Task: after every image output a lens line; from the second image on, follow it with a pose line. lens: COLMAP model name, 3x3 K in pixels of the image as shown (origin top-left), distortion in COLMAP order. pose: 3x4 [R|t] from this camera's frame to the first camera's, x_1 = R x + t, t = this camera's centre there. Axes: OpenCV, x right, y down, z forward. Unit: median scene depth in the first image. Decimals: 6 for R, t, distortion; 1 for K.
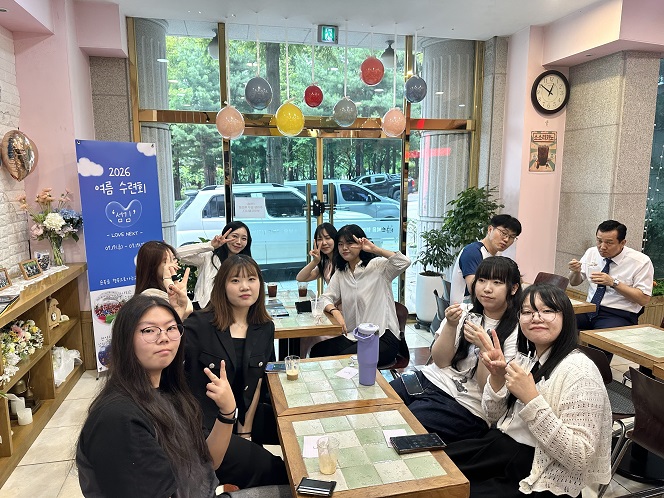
lens RADIAL K [[473.8, 0, 330.7], [0, 473.8, 251.6], [0, 0, 1]] dist [-0.034659, 0.005805]
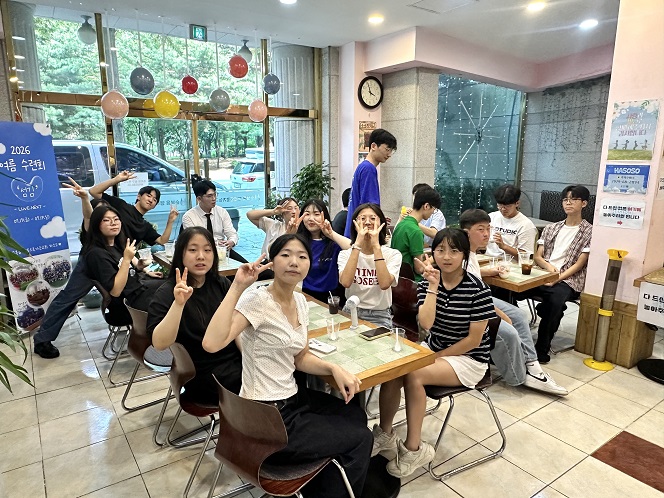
lens RADIAL K [[445.7, 0, 331.6], [0, 445.7, 249.9], [0, 0, 1]] dist [-0.060567, 0.000129]
pose [[0.923340, -0.071985, 0.377177, -0.149060], [0.050672, 0.996523, 0.066142, 0.023720], [-0.380626, -0.041959, 0.923776, -0.156804]]
